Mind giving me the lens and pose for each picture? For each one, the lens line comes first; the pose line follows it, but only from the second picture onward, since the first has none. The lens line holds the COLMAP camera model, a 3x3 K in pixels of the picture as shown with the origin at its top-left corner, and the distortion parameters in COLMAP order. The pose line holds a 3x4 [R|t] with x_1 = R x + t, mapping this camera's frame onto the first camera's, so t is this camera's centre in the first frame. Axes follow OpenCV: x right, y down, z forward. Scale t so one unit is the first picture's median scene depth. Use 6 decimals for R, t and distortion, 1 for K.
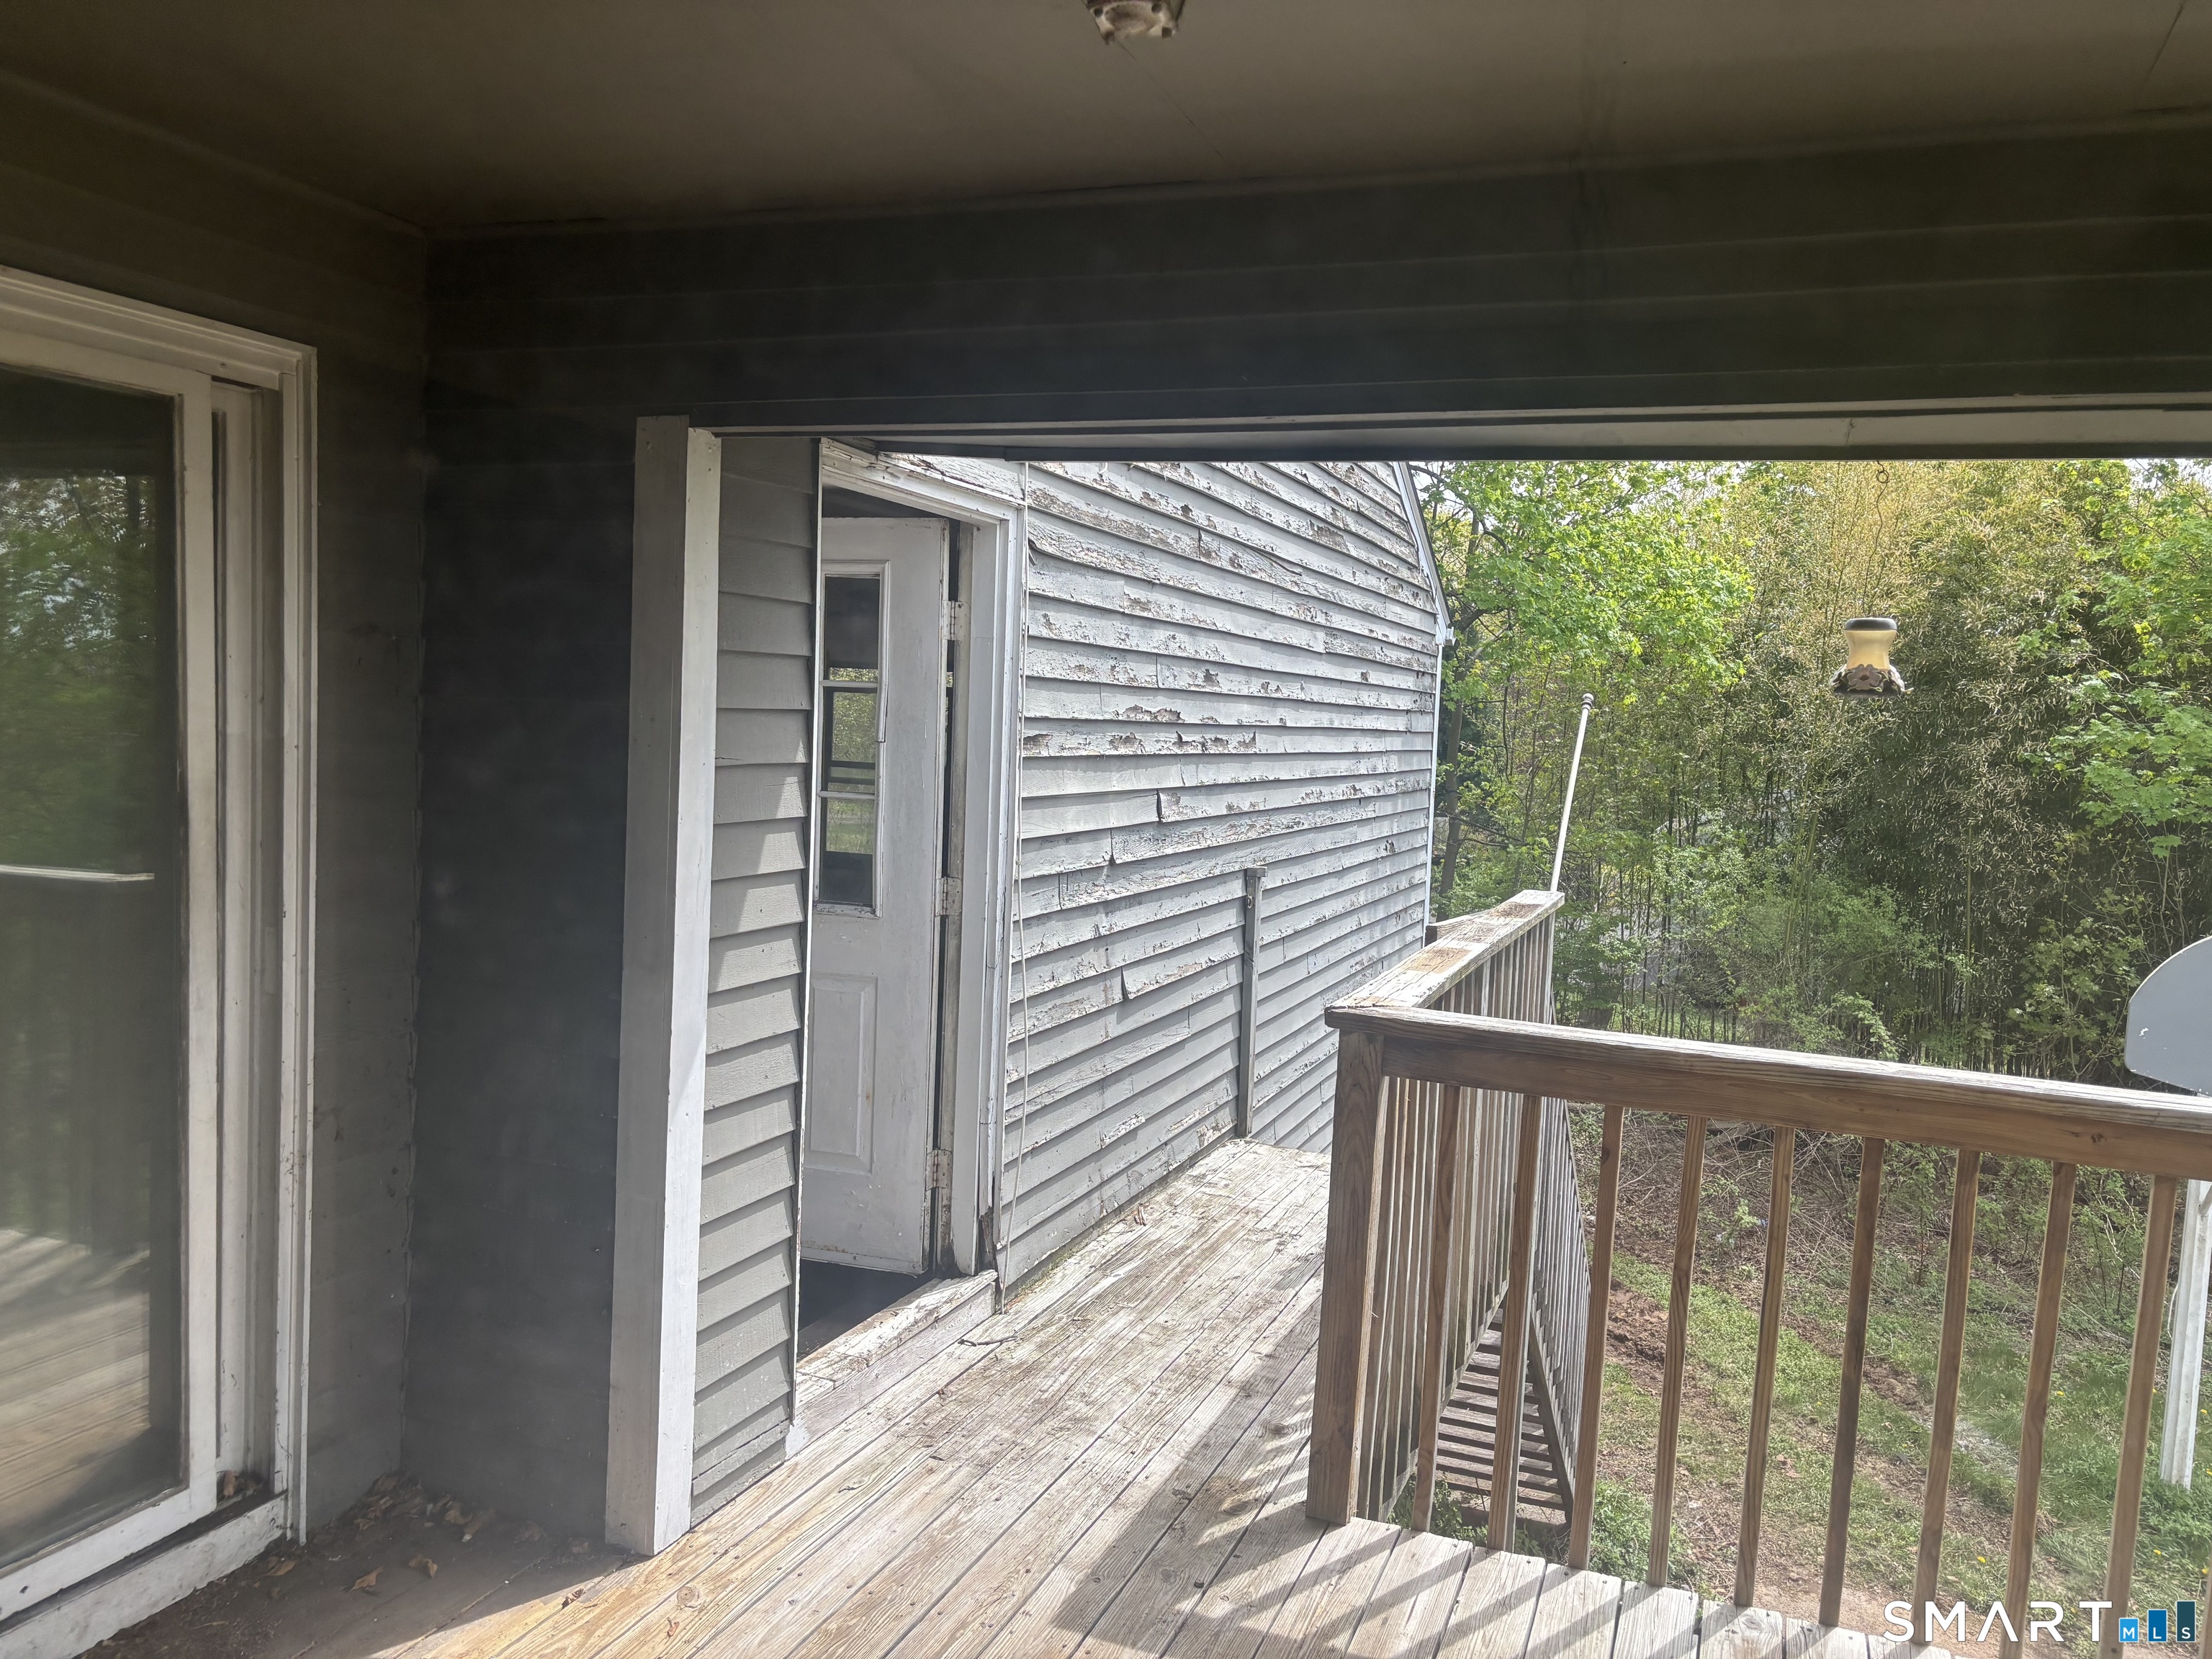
lens RADIAL K [[1652.3, 0, 1124.4], [0, 1652.3, 826.3], [0, 0, 1]] dist [0.084057, -0.123607]
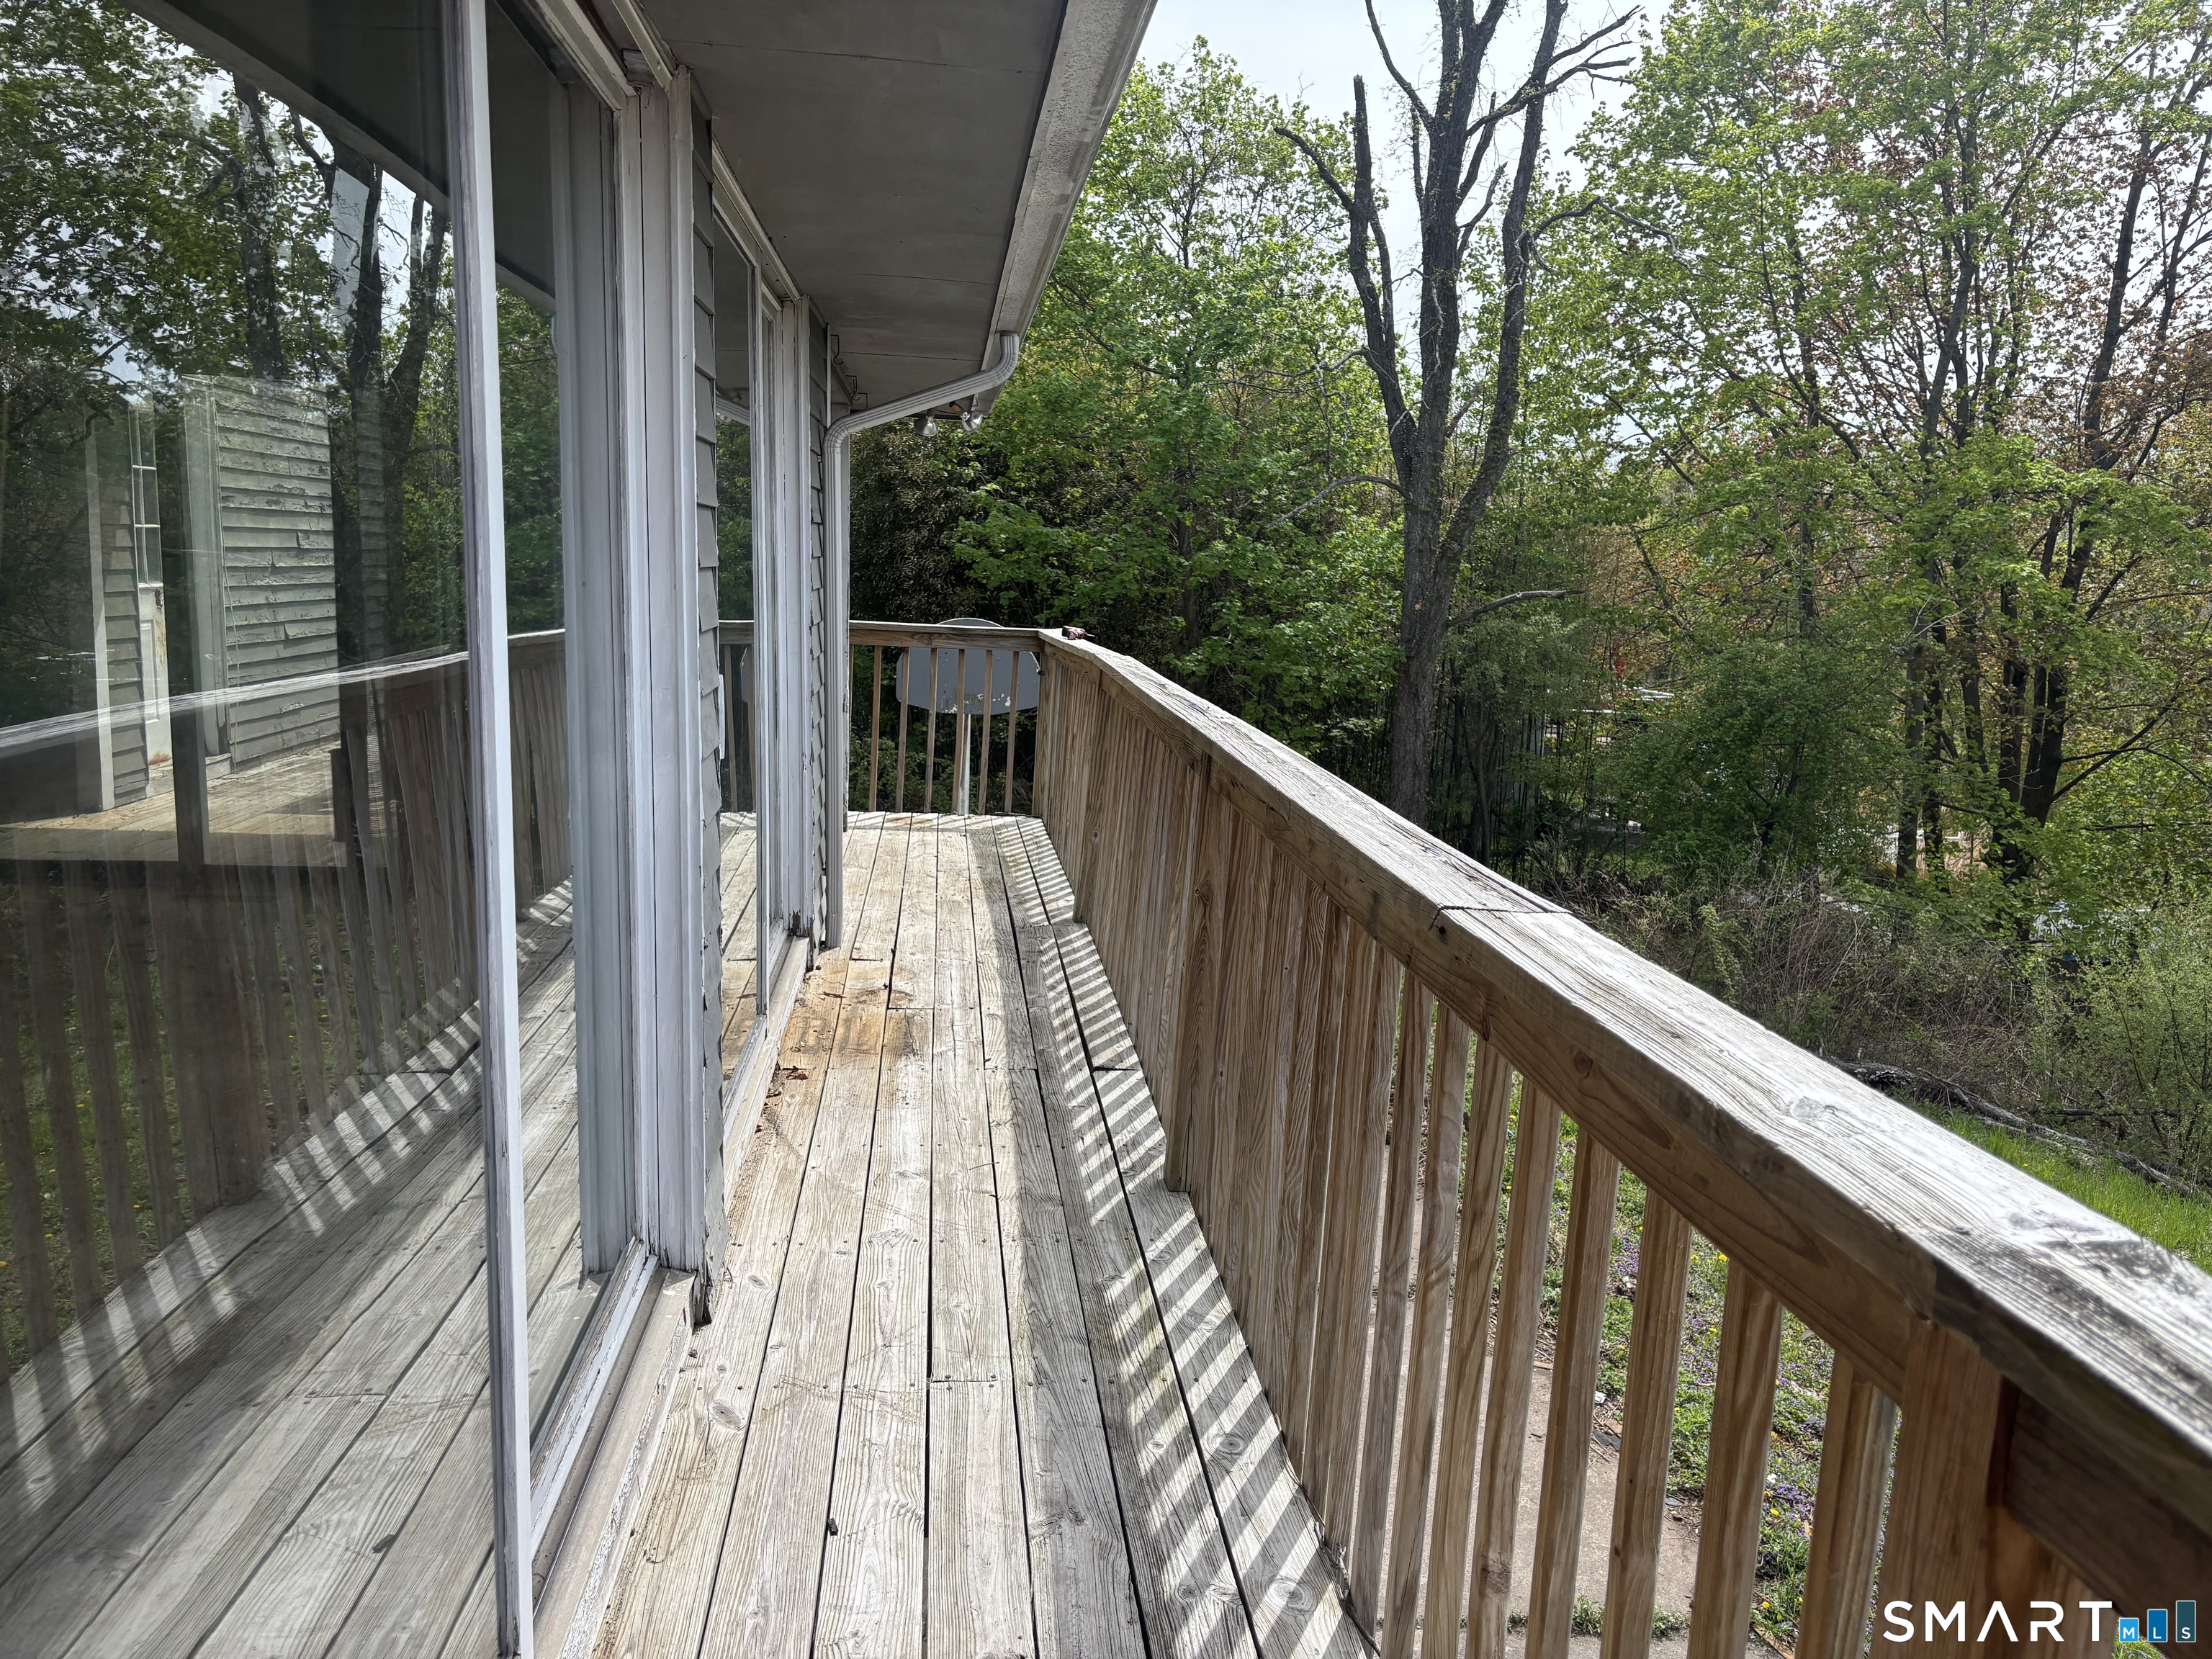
lens RADIAL K [[1652.3, 0, 1124.4], [0, 1652.3, 826.3], [0, 0, 1]] dist [0.084057, -0.123607]
pose [[0.889425, -0.080958, 0.449853, -0.028566], [0.031442, 0.992695, 0.116486, 0.131770], [-0.455998, -0.089462, 0.885473, -1.268391]]
